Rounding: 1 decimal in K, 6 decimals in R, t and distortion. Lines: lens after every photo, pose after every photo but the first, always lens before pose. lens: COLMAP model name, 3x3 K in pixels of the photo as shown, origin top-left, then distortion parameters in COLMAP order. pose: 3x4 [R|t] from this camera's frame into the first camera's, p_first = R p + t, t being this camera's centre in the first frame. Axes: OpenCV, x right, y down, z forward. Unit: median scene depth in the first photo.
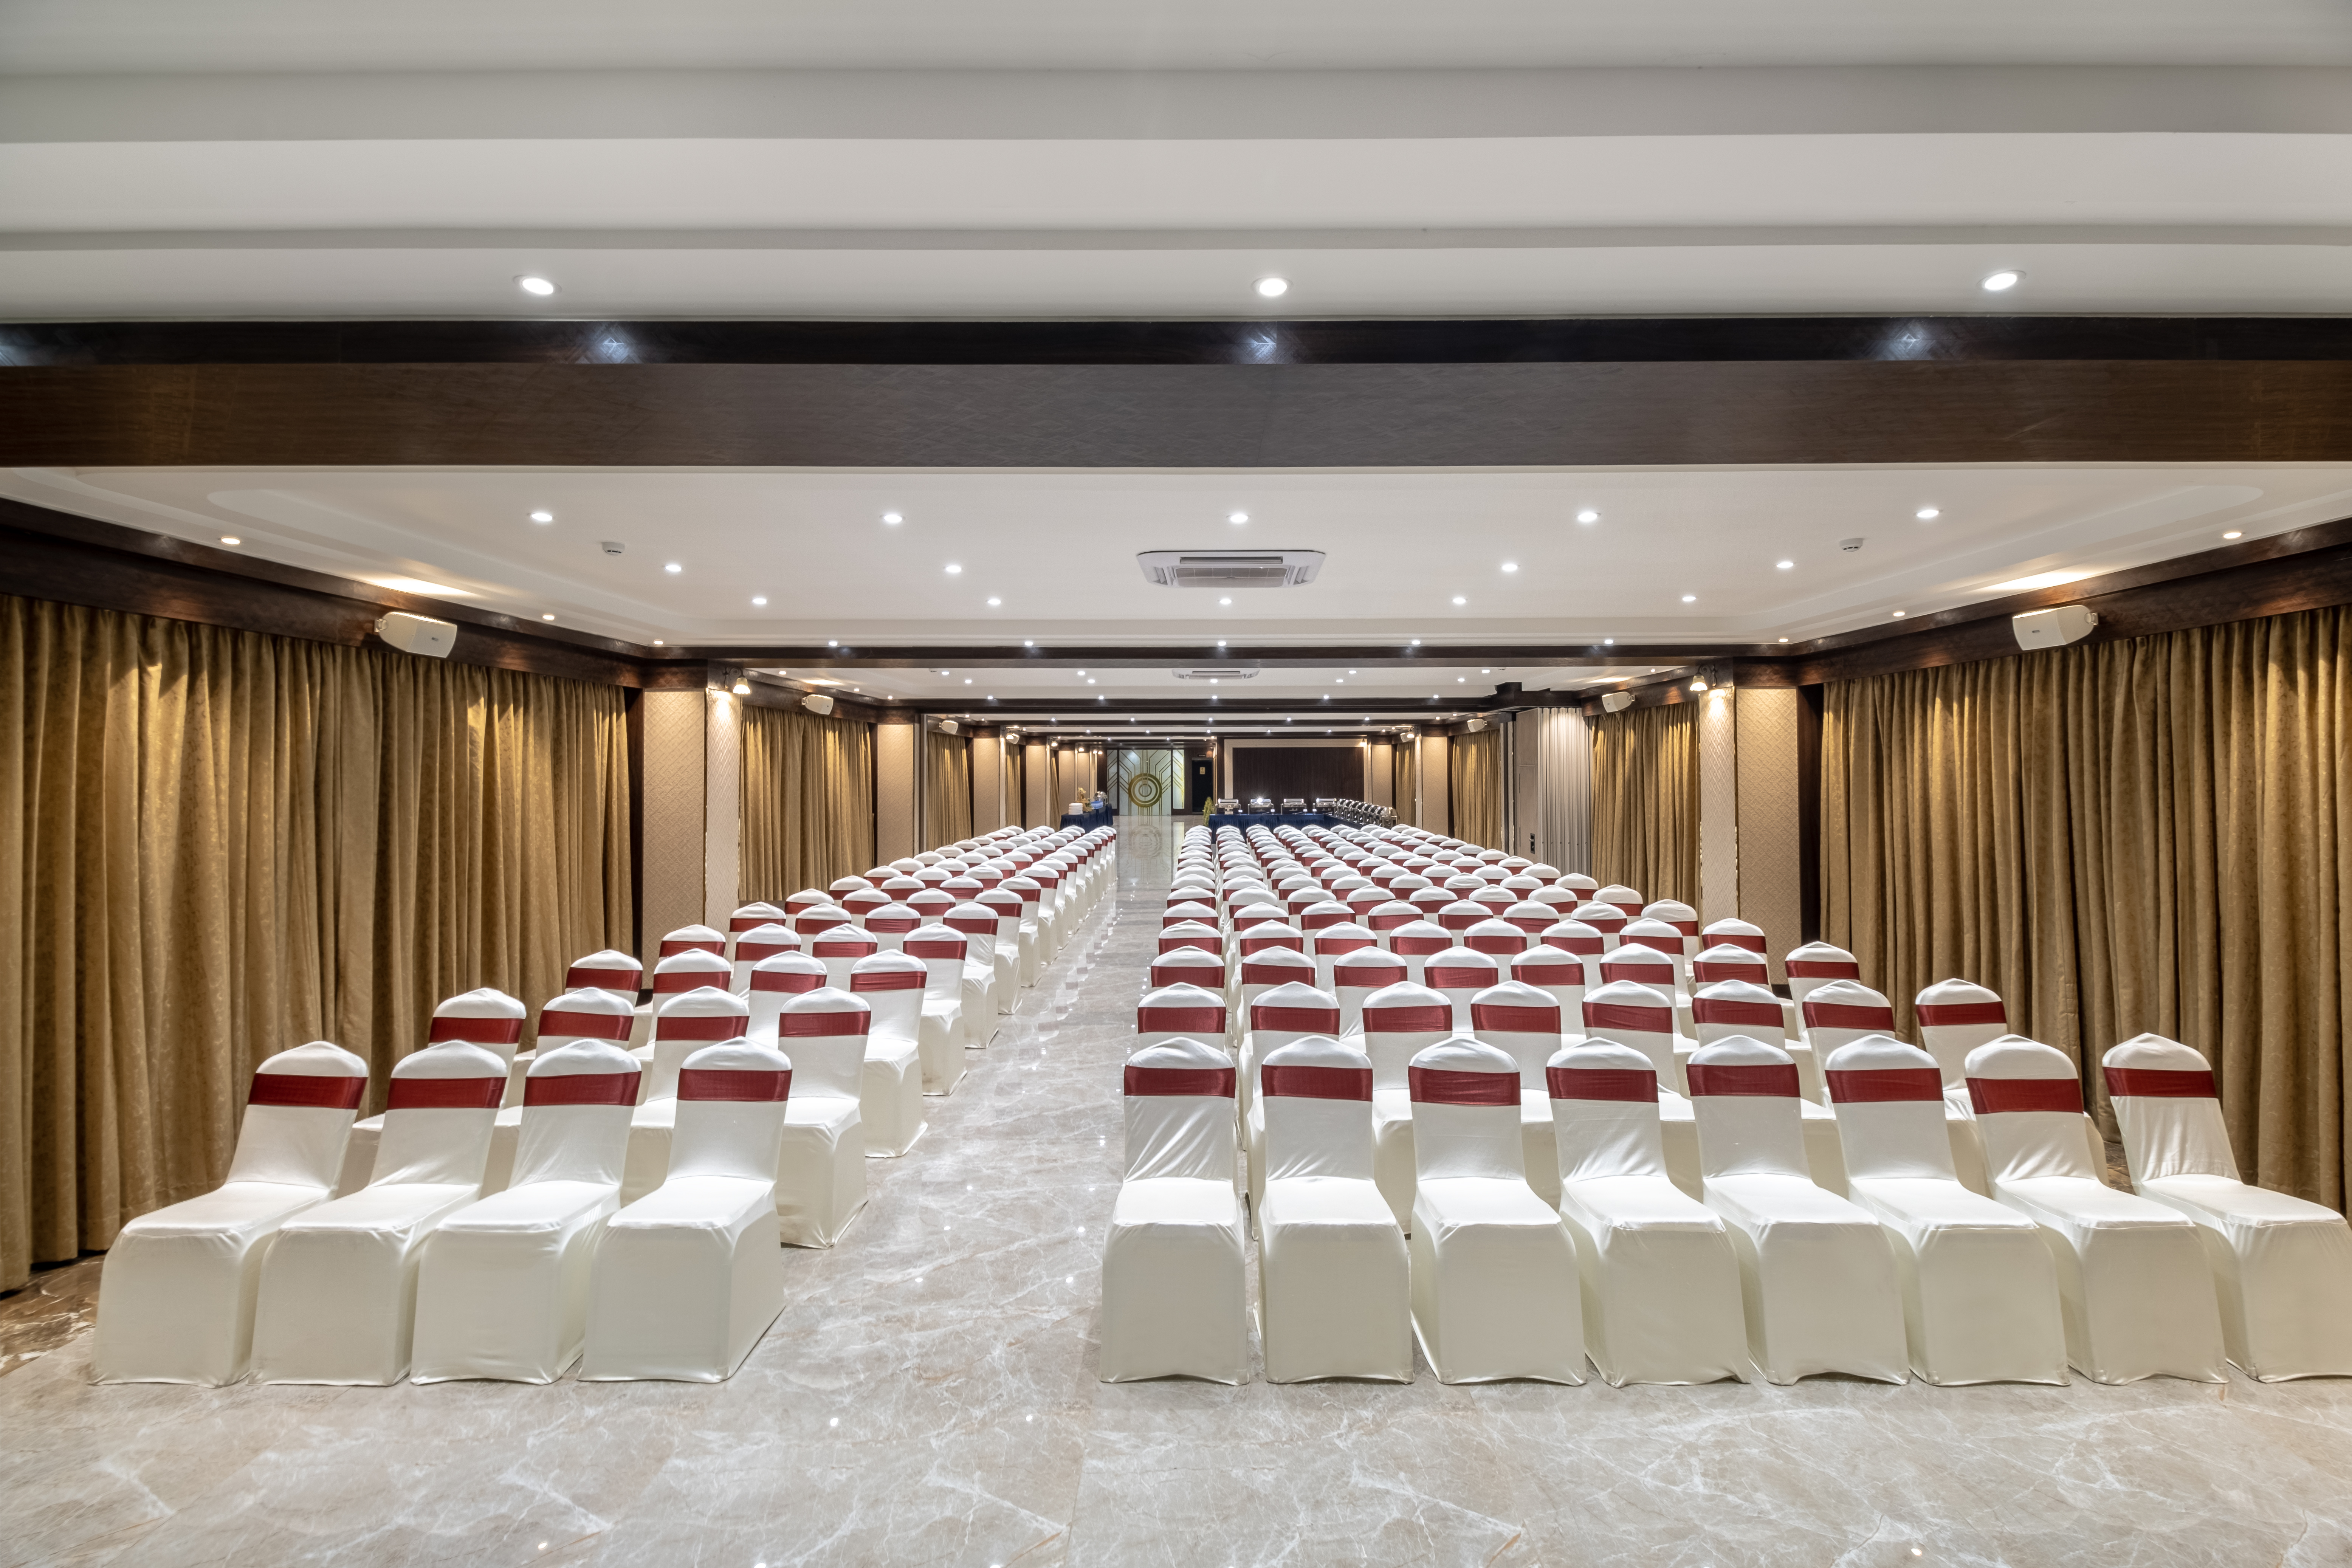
lens RADIAL K [[1066.3, 0, 1177.4], [0, 1066.3, 763.0], [0, 0, 1]] dist [-0.015285, -0.000418]
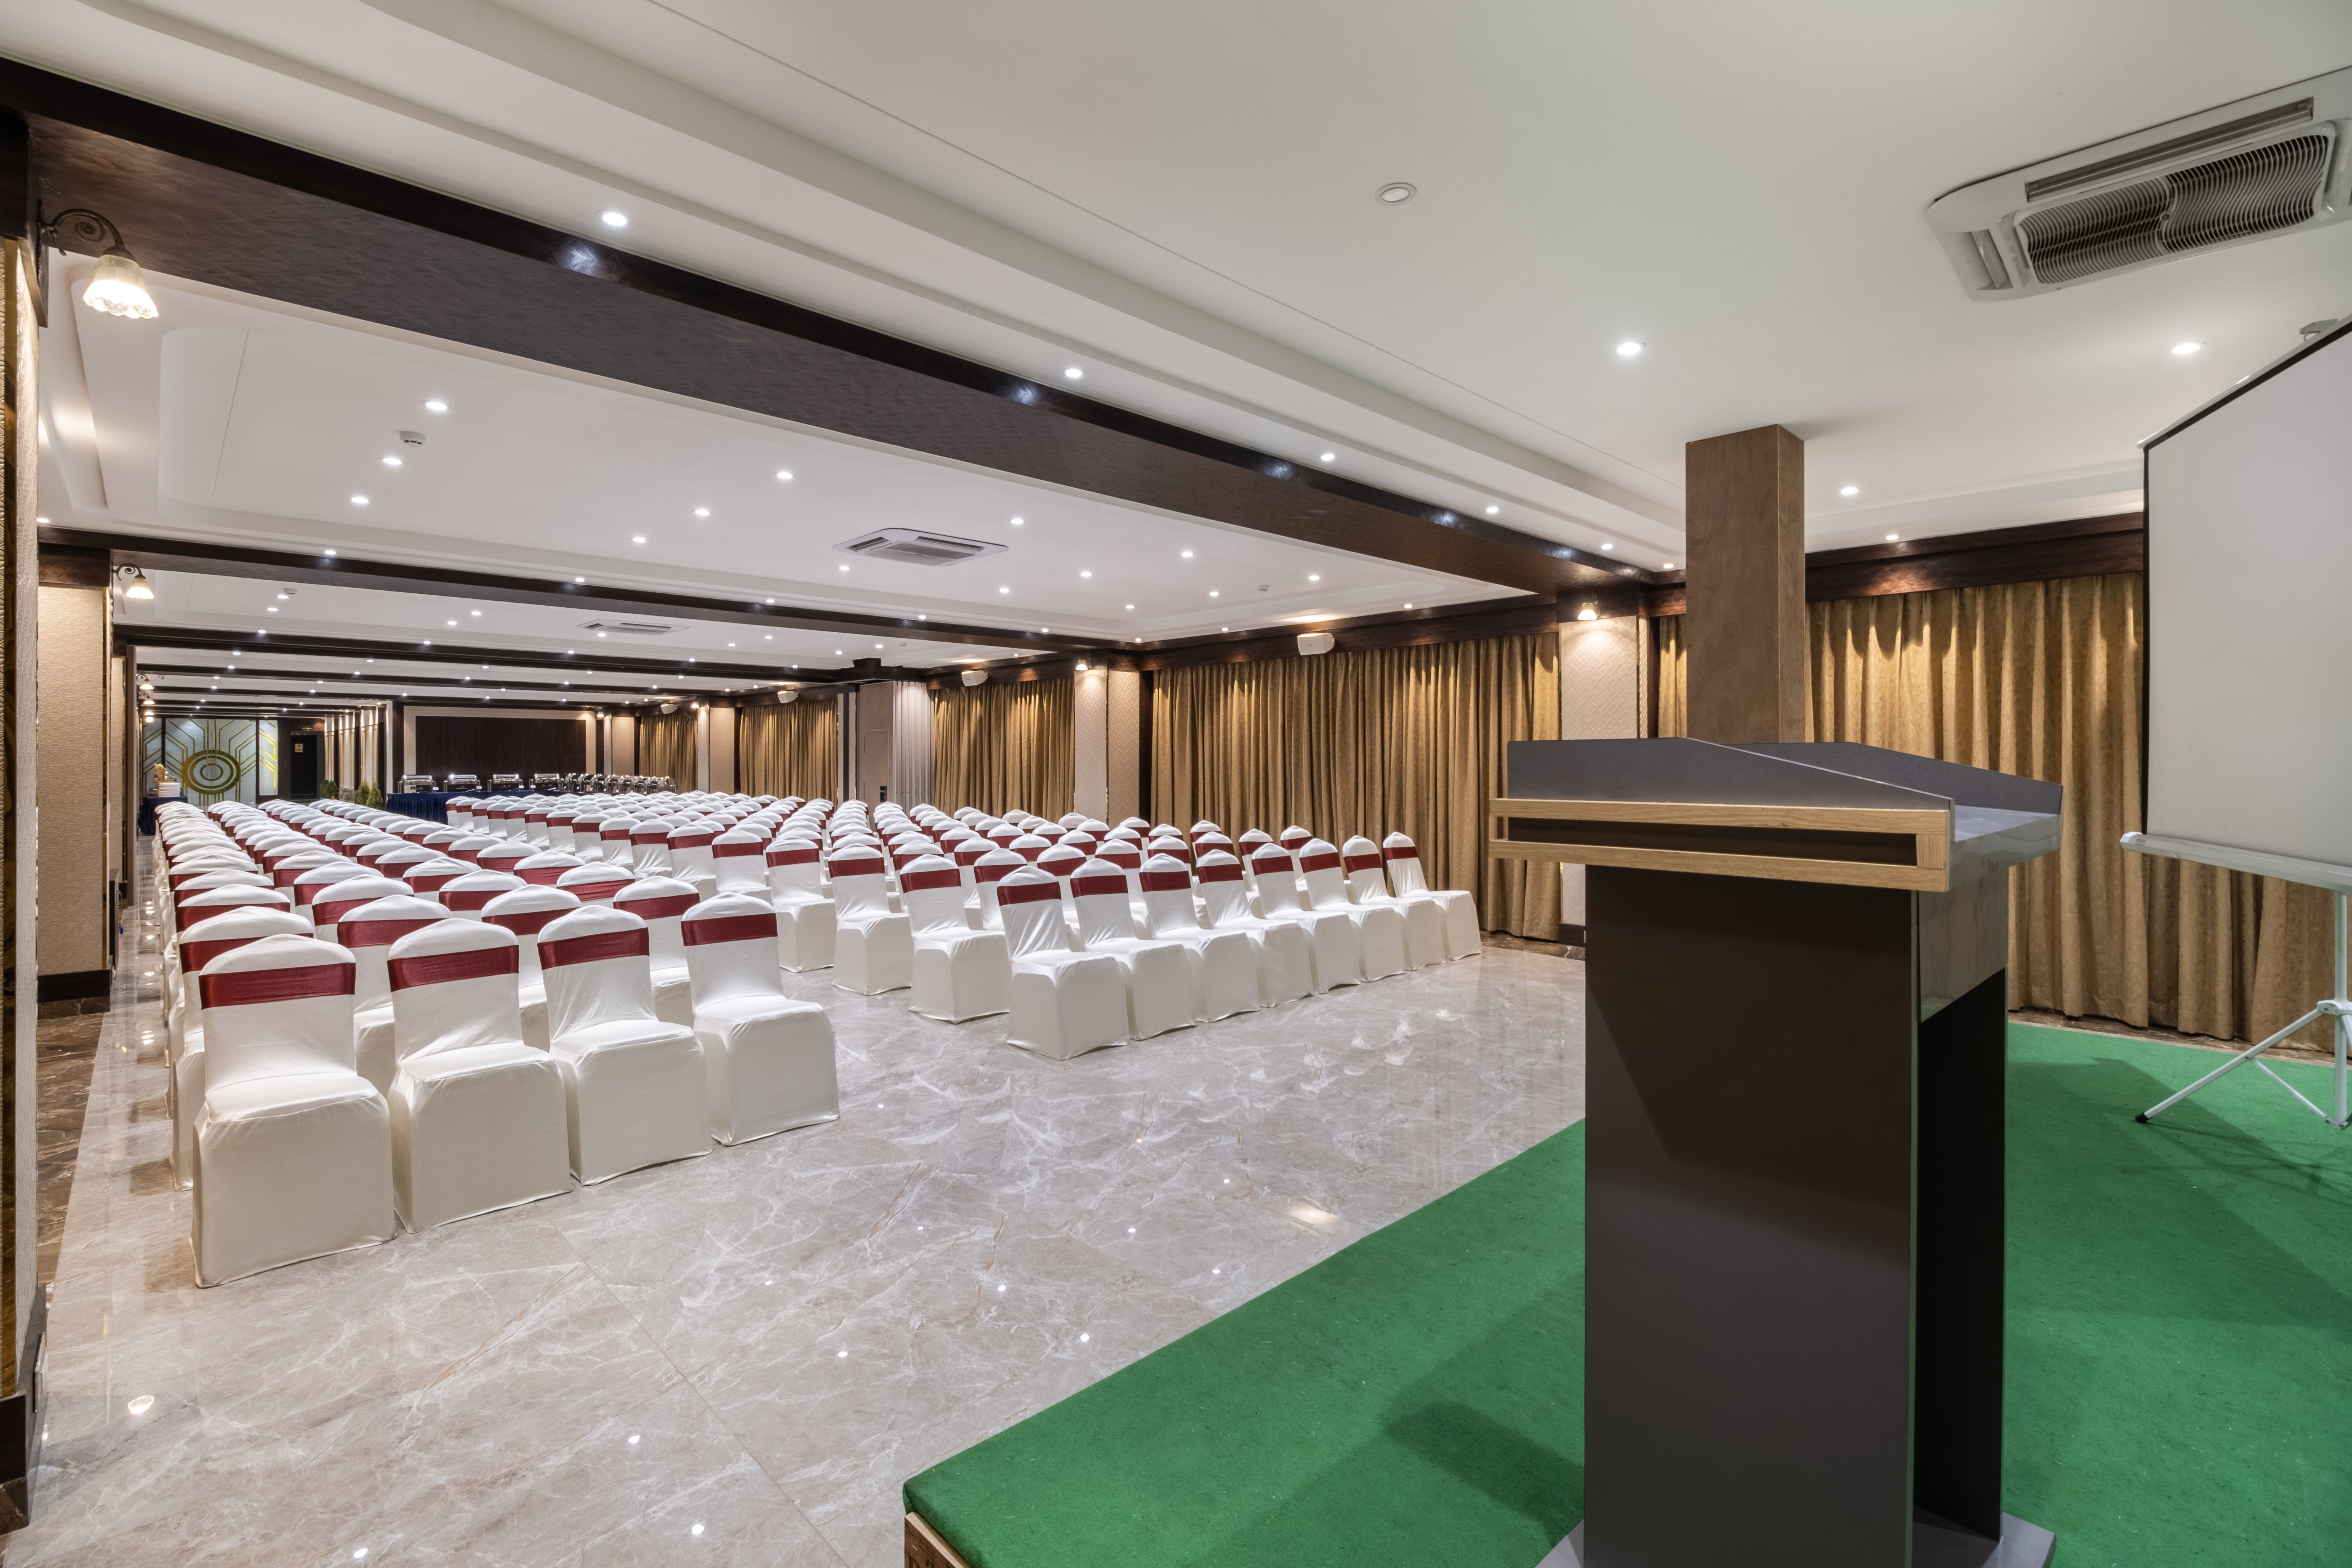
lens RADIAL K [[1066.3, 0, 1161.4], [0, 1066.3, 775.8], [0, 0, 1]] dist [-0.015285, -0.000418]
pose [[0.703888, -0.004229, 0.710298, -0.657390], [-0.009737, 0.999831, 0.015602, 0.073790], [-0.710244, -0.017898, 0.703728, -0.140874]]
